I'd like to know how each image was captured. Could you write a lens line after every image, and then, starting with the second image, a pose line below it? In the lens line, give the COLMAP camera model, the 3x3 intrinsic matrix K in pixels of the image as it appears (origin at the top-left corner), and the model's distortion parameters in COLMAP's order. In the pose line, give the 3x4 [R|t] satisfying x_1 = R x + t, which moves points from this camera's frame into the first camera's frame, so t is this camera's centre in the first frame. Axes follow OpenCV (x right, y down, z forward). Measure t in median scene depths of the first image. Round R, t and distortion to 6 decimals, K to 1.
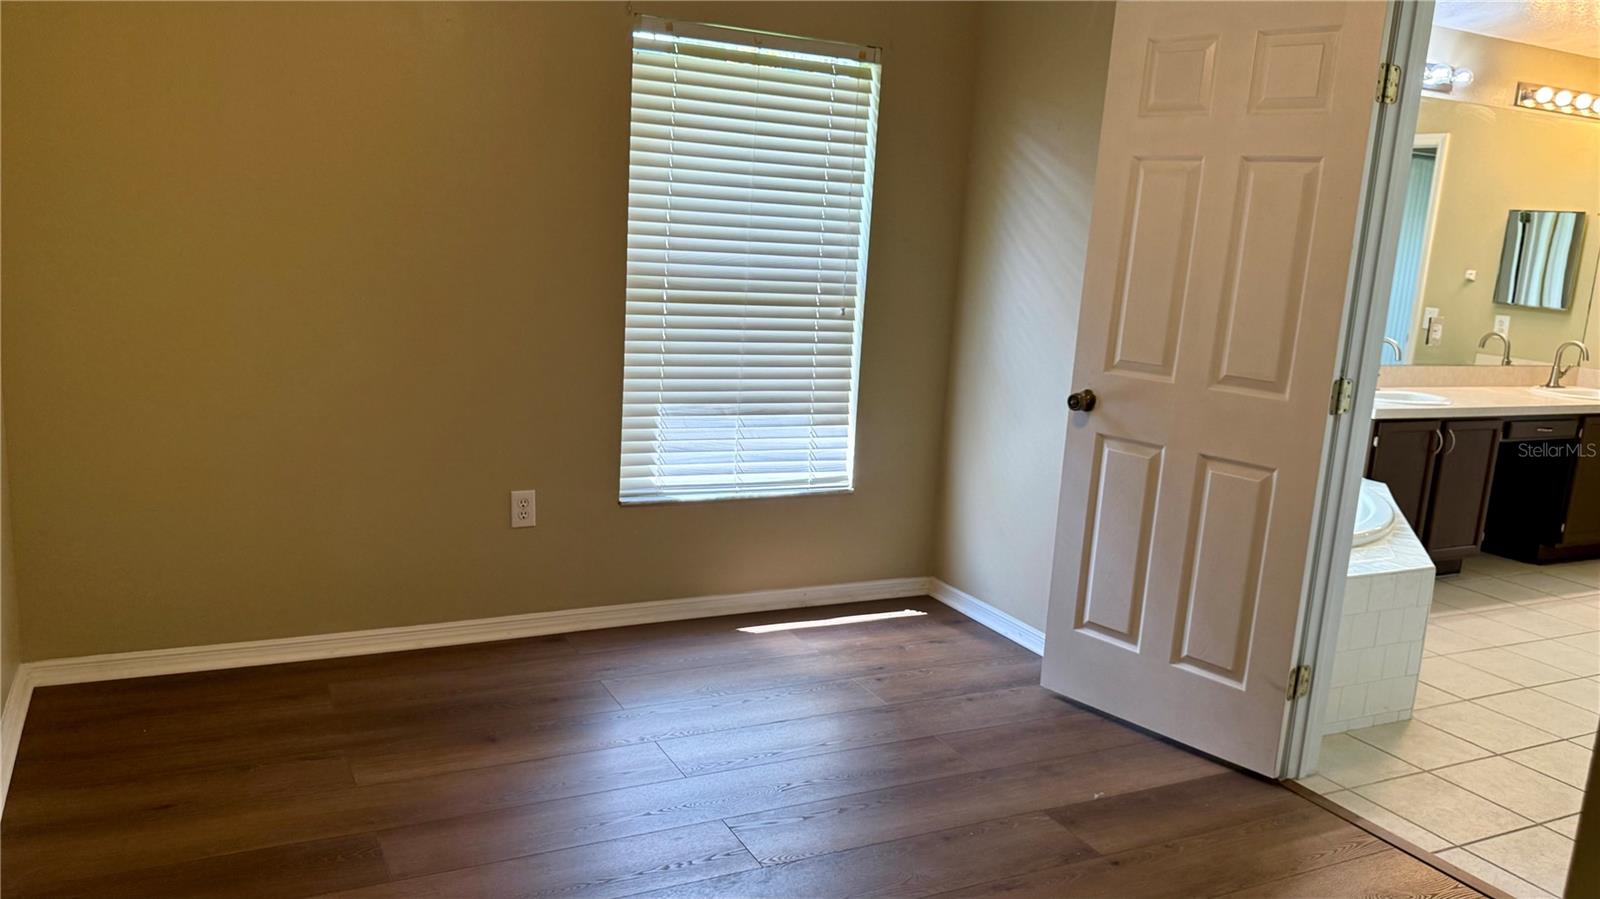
lens RADIAL K [[1189.4, 0, 793.7], [0, 1189.4, 438.1], [0, 0, 1]] dist [-0.005608, -0.000598]
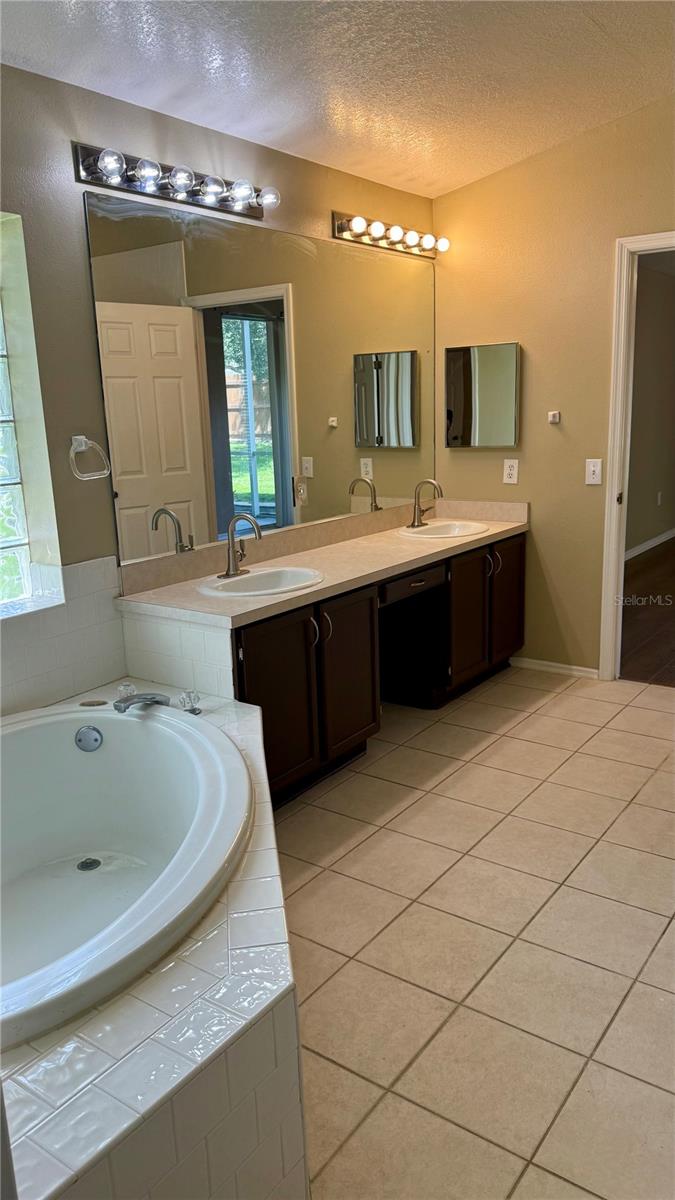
lens RADIAL K [[850.9, 0, 341.0], [0, 850.9, 595.2], [0, 0, 1]] dist [0.084296, -0.117461]
pose [[0.877745, -0.197819, 0.436384, 0.258638], [0.176562, 0.980238, 0.089217, -0.063249], [-0.445409, -0.001261, 0.895326, 0.385706]]
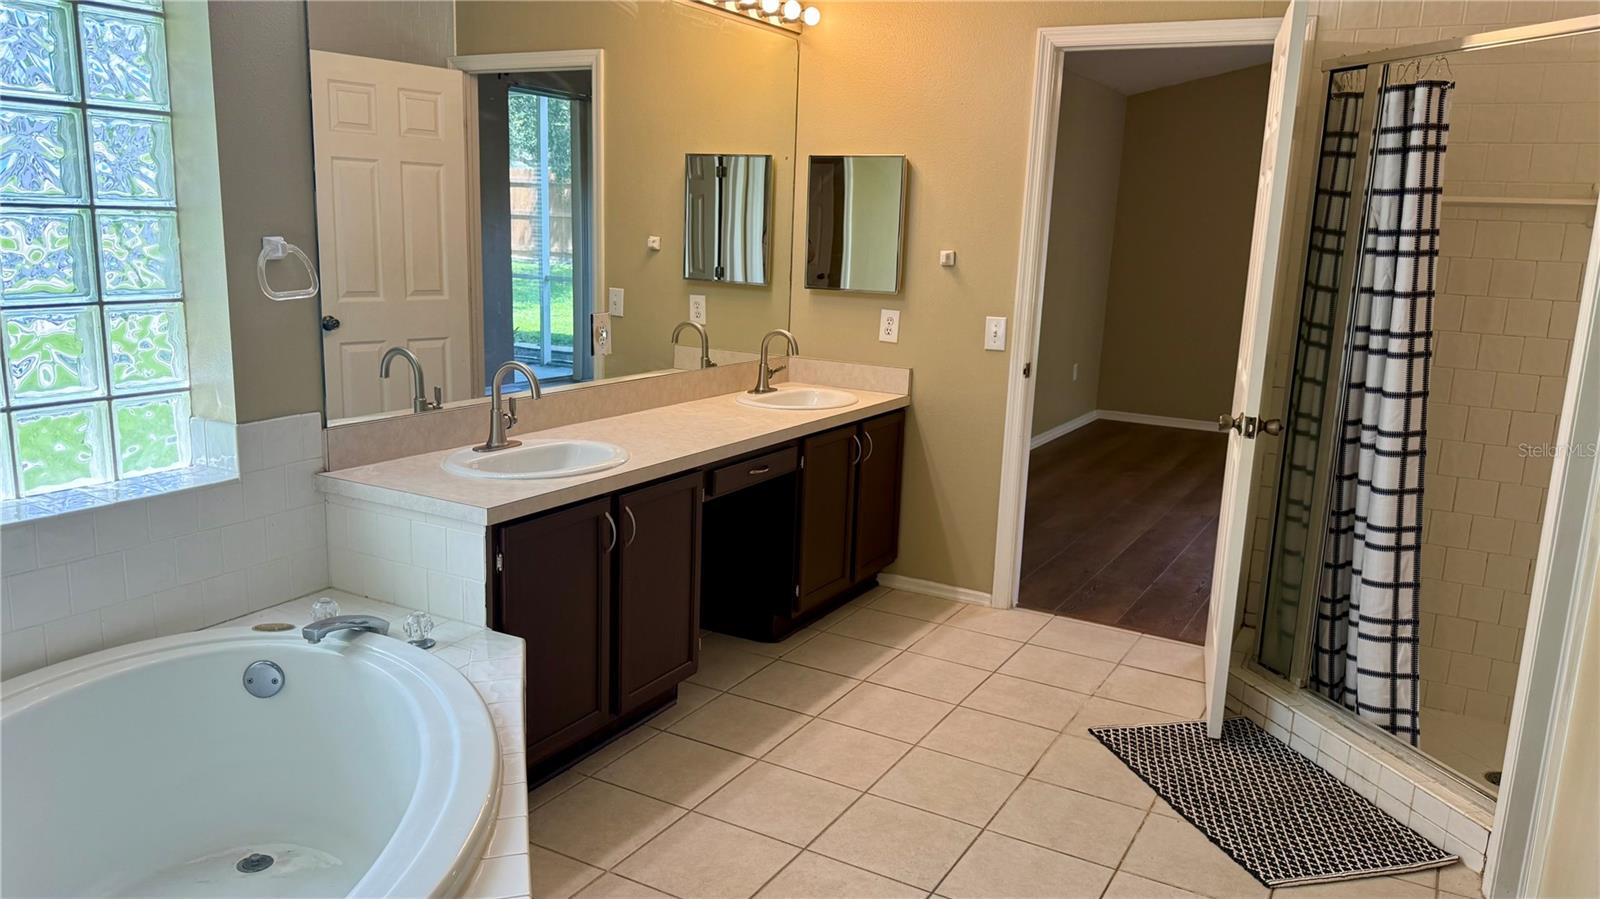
lens RADIAL K [[1134.5, 0, 801.7], [0, 1134.5, 453.9], [0, 0, 1]] dist [0.084296, -0.117461]
pose [[0.825321, -0.147905, 0.544949, 0.270463], [0.120645, 0.988989, 0.085706, -0.064280], [-0.551625, -0.004989, 0.834077, 0.398686]]
